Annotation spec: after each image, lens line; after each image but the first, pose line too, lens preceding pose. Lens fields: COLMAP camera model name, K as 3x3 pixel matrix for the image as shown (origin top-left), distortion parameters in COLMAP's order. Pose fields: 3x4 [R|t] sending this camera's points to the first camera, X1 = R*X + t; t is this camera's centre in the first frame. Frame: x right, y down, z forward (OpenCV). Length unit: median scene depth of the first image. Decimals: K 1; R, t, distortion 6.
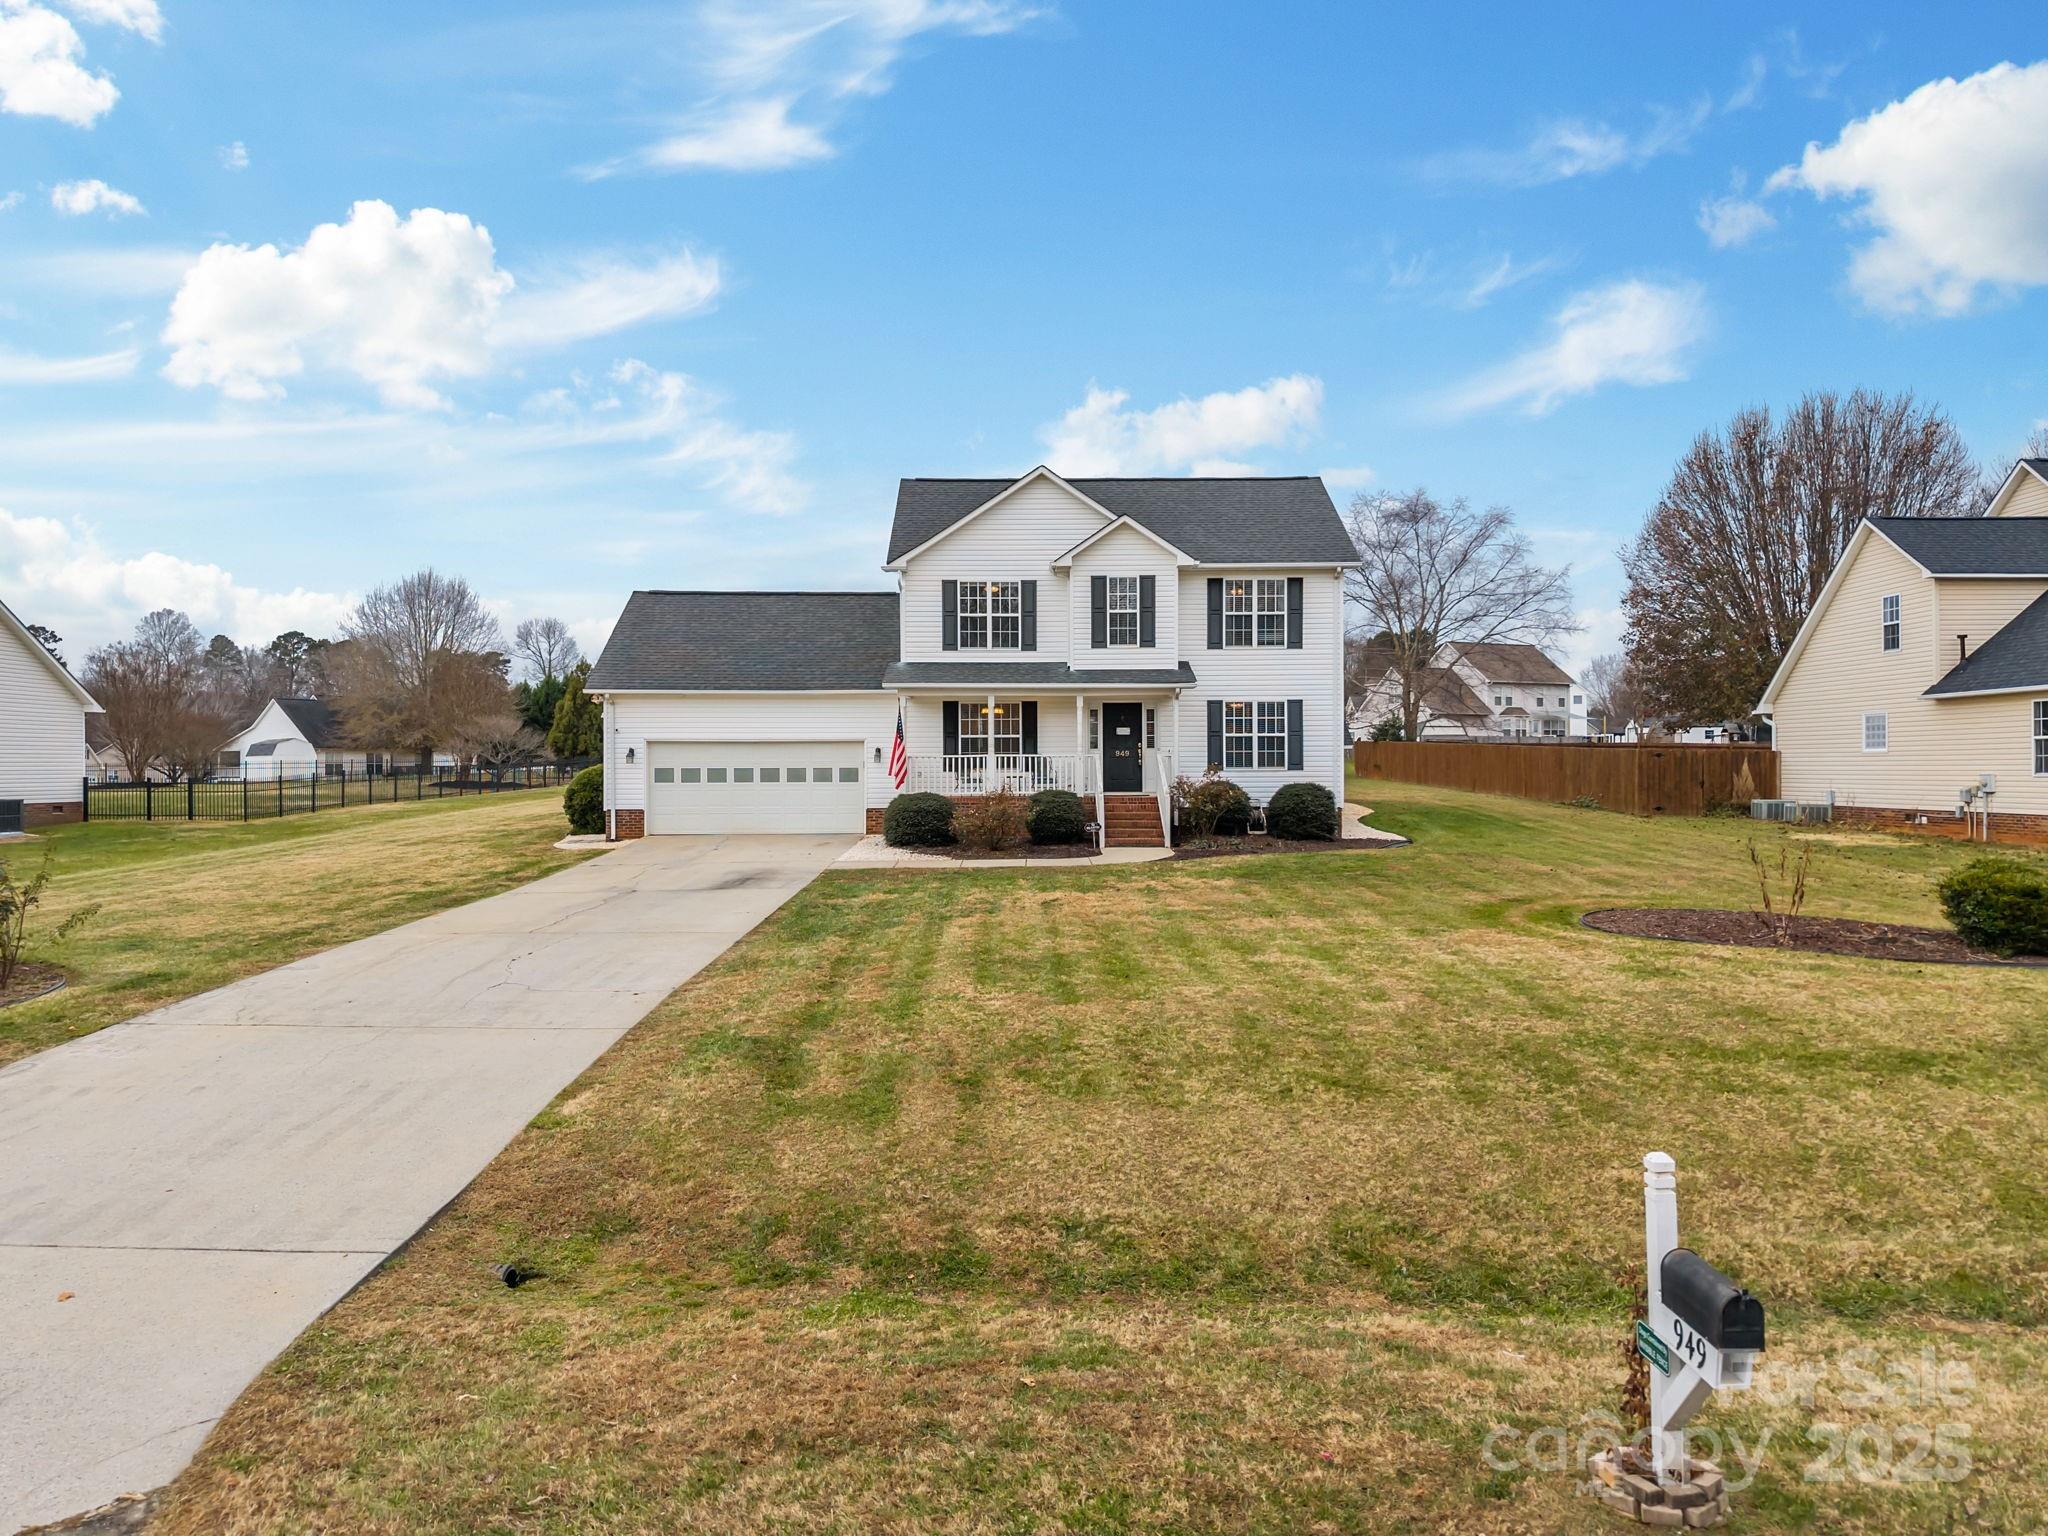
lens RADIAL K [[1401.9, 0, 1024.0], [0, 1401.9, 768.0], [0, 0, 1]] dist [-0.003391, -0.001563]
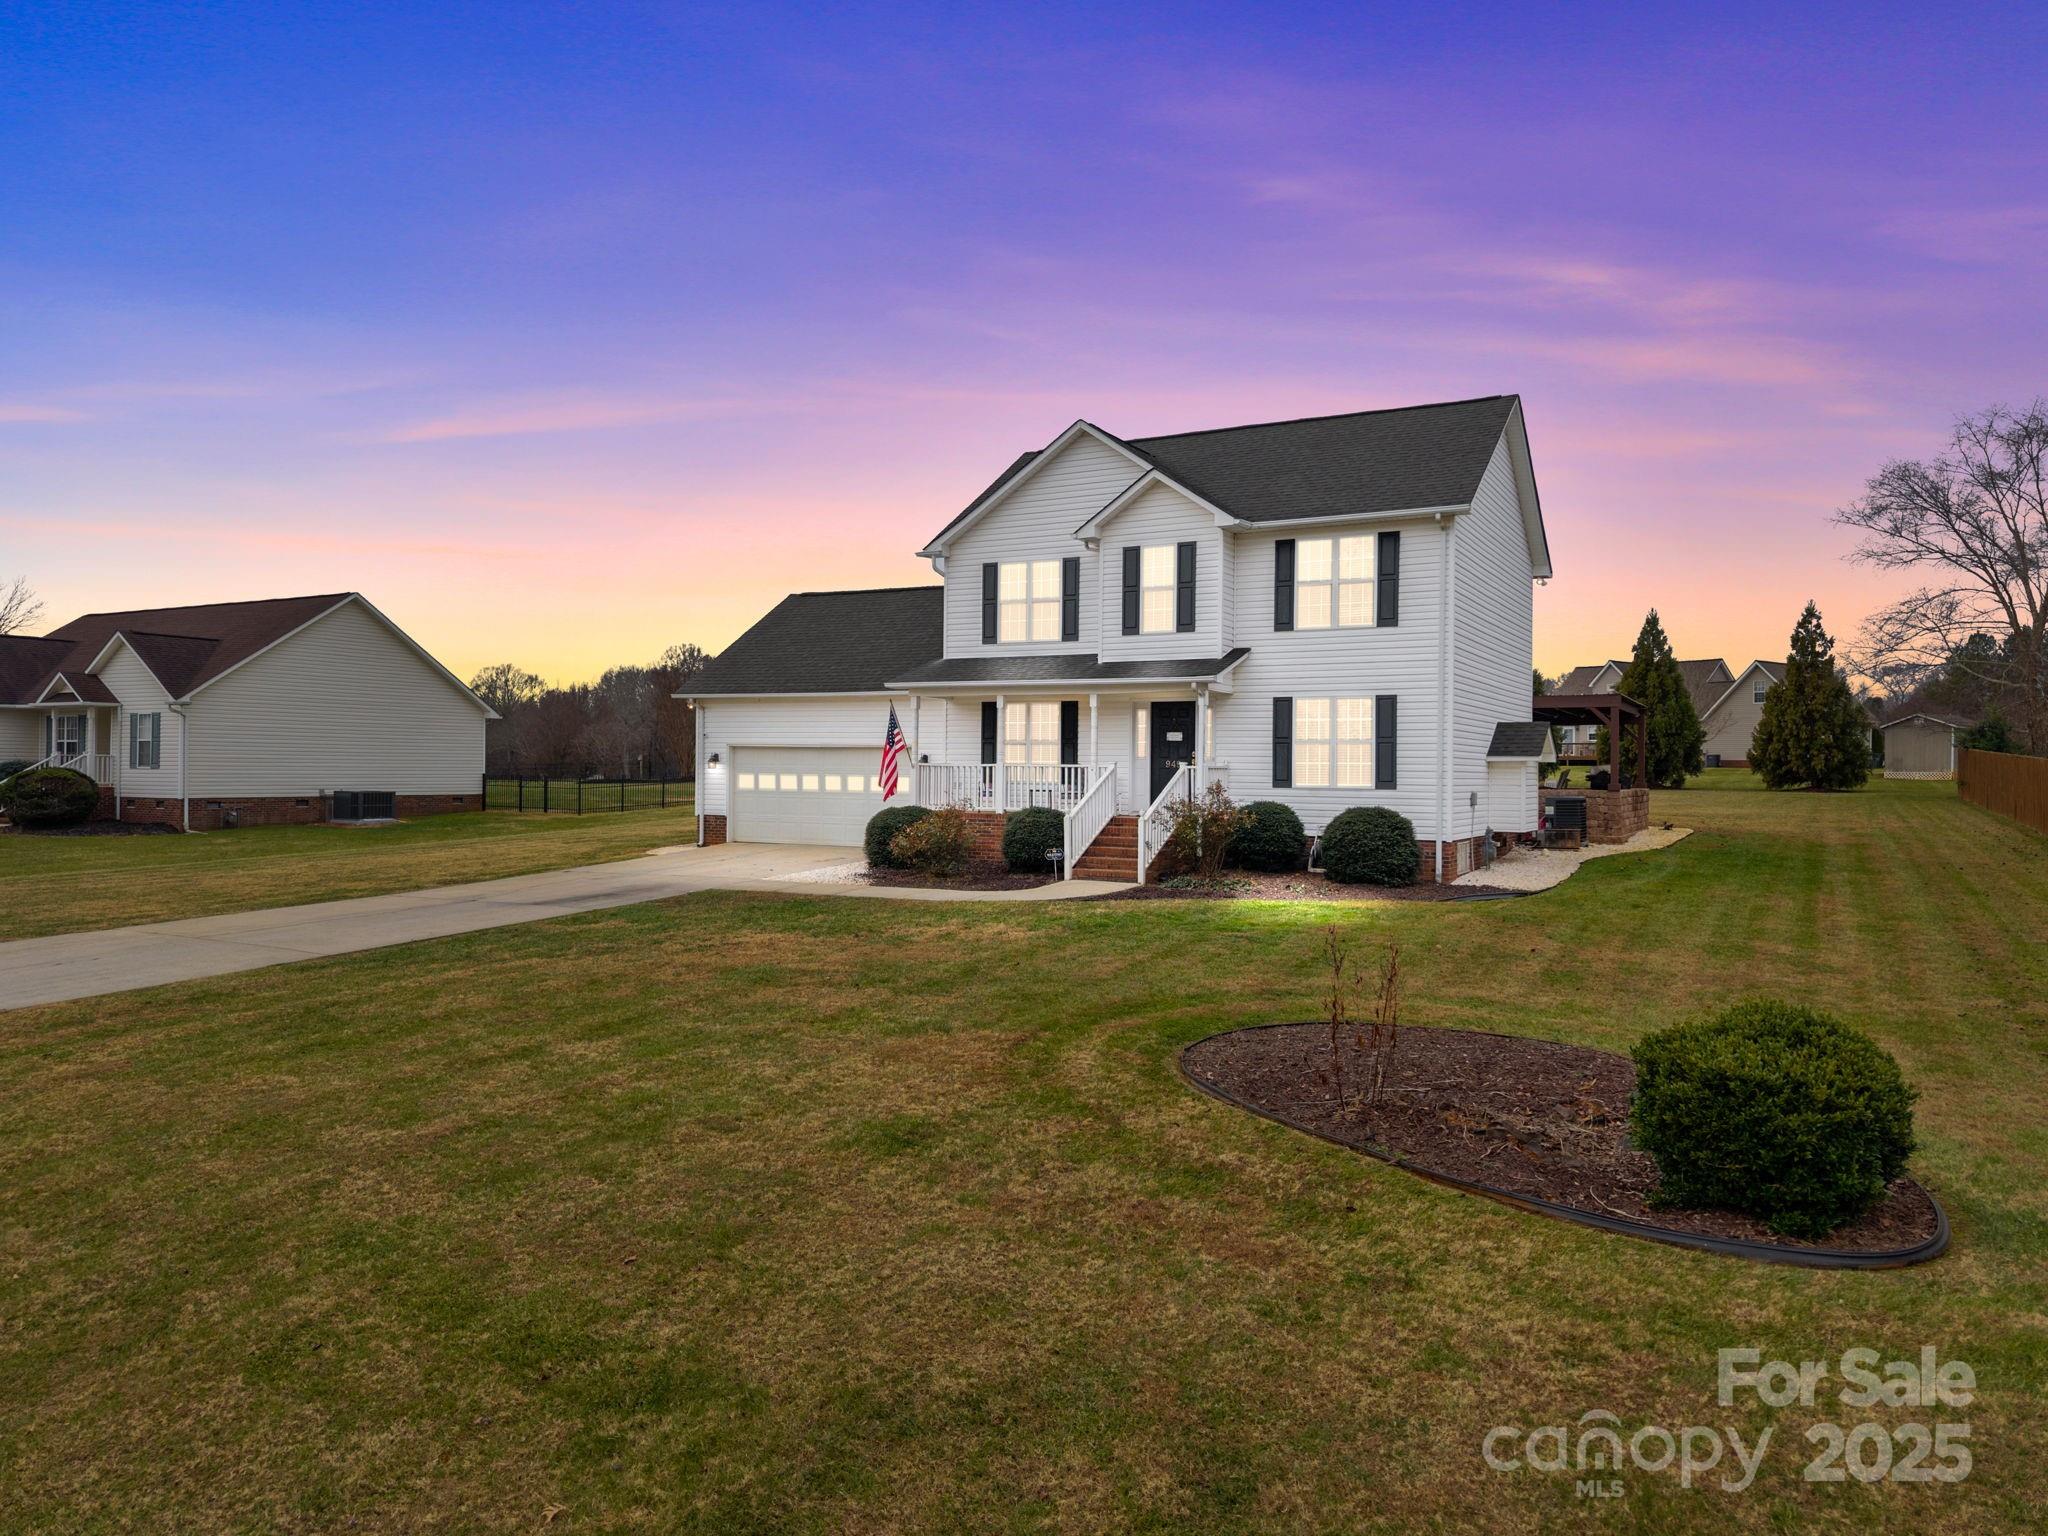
lens RADIAL K [[1360.1, 0, 1024.0], [0, 1360.1, 768.0], [0, 0, 1]] dist [0.088107, -0.119071]
pose [[0.869085, 0.012844, -0.494496, 0.385656], [-0.012991, 0.999911, 0.003140, -0.009666], [0.494492, 0.003695, 0.869174, 0.273897]]
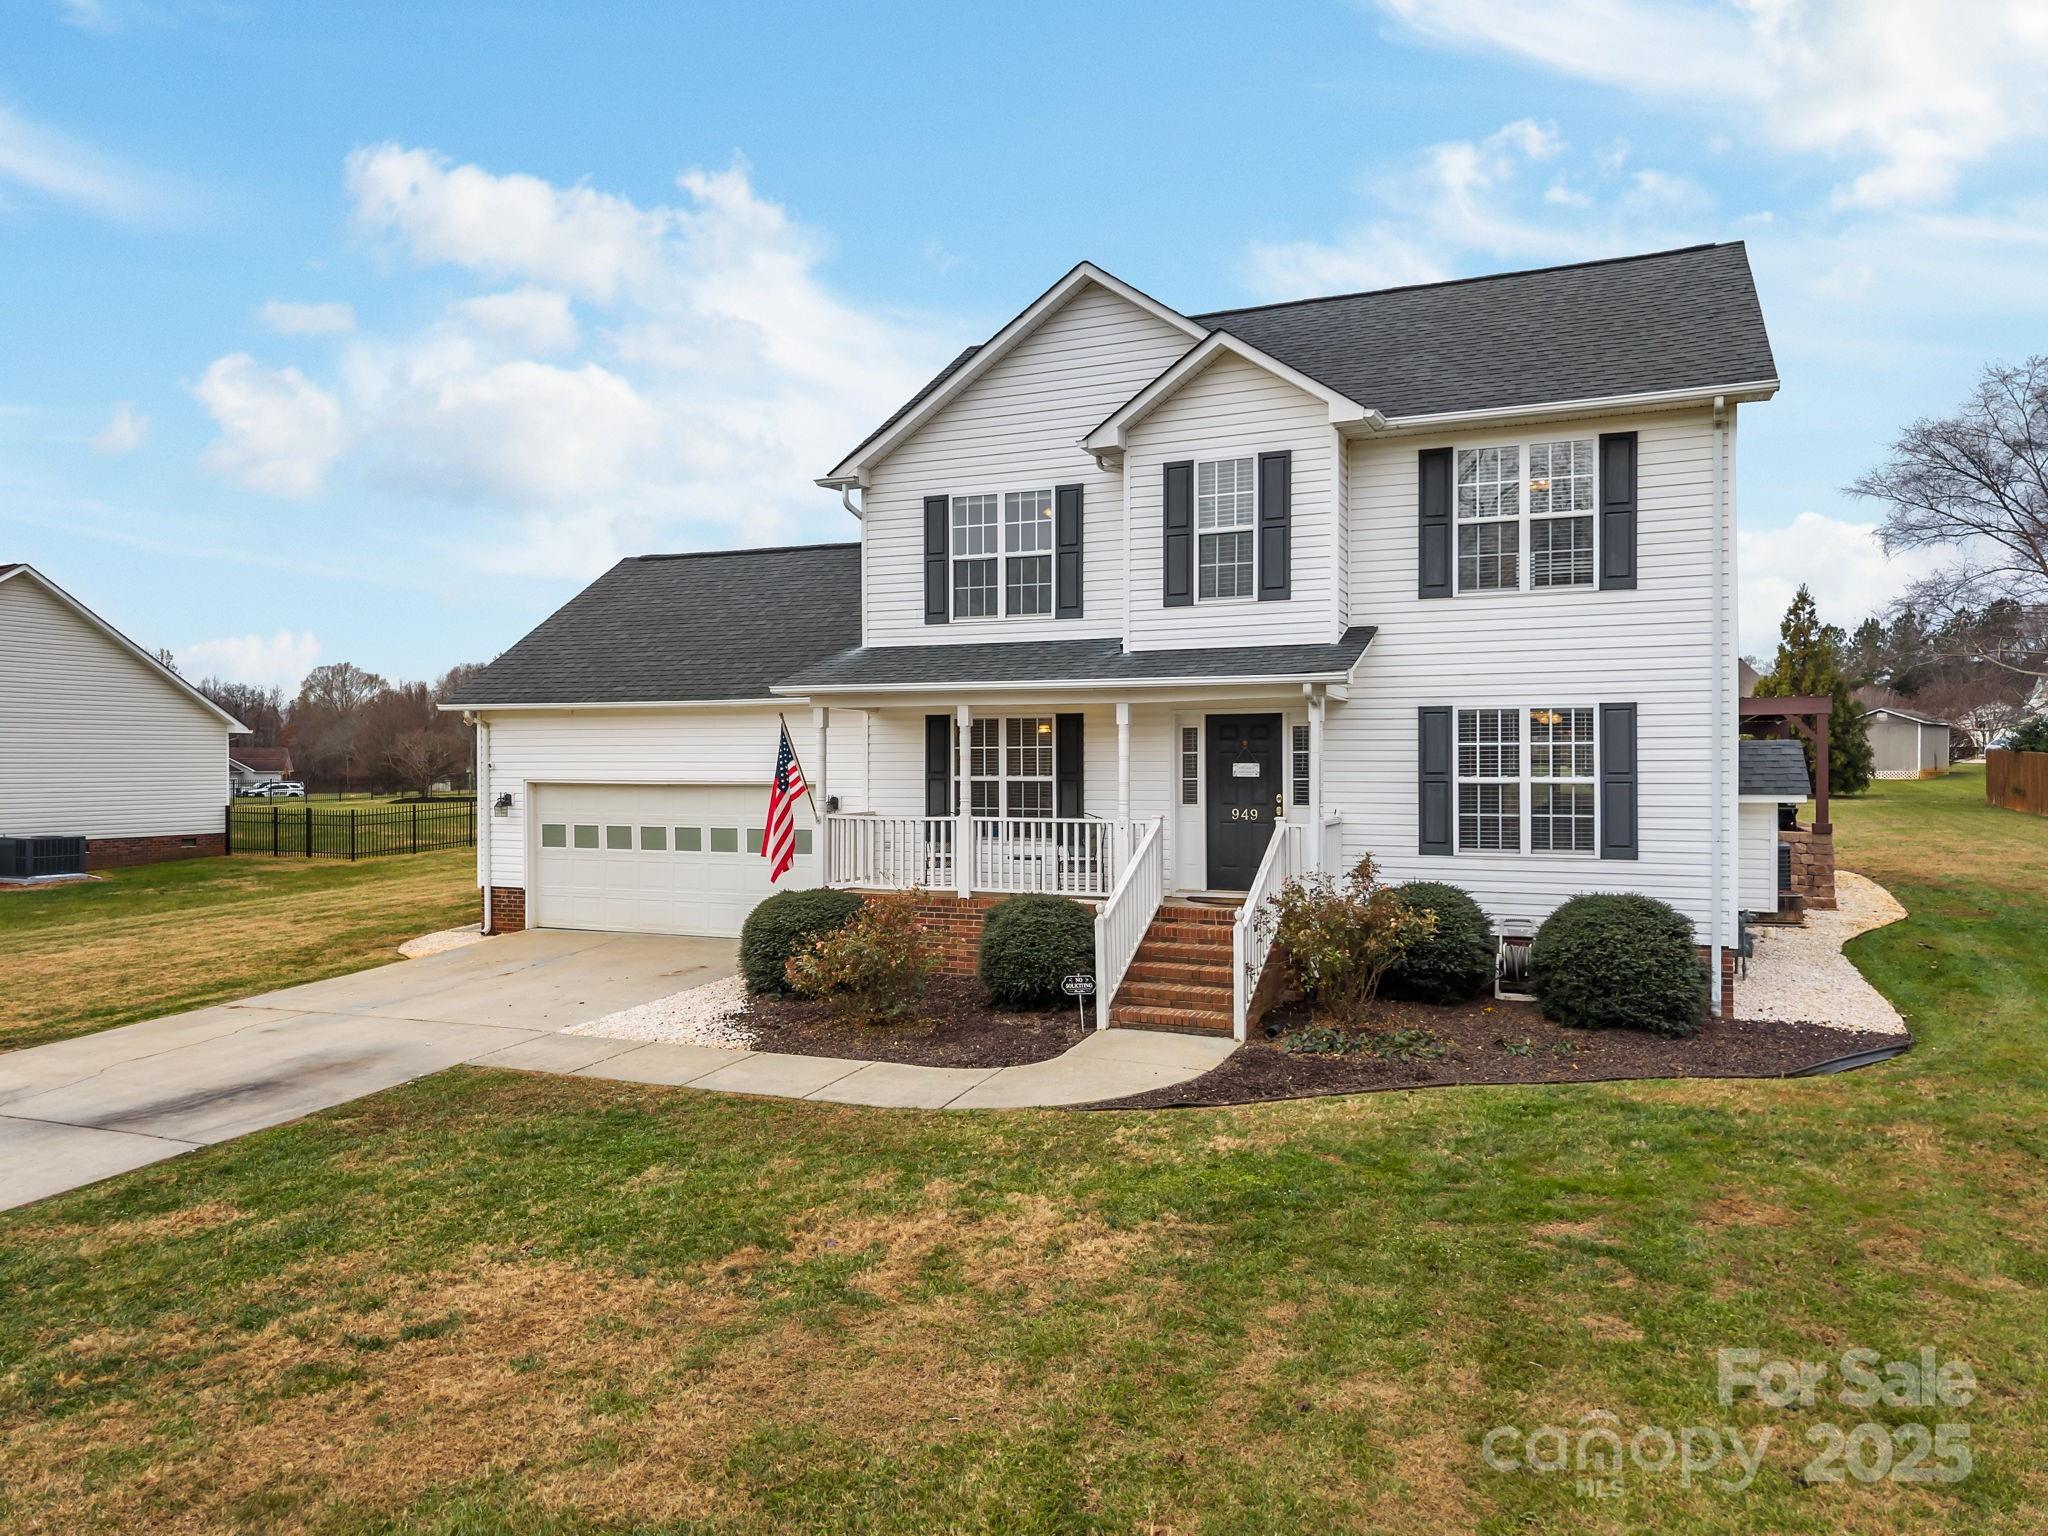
lens RADIAL K [[1360.2, 0, 1024.0], [0, 1360.2, 768.0], [0, 0, 1]] dist [0.012126, 0.000072]
pose [[0.912196, 0.003806, -0.409737, 0.198742], [-0.001499, 0.999981, 0.005952, -0.030072], [0.409752, -0.004815, 0.912184, 0.523564]]
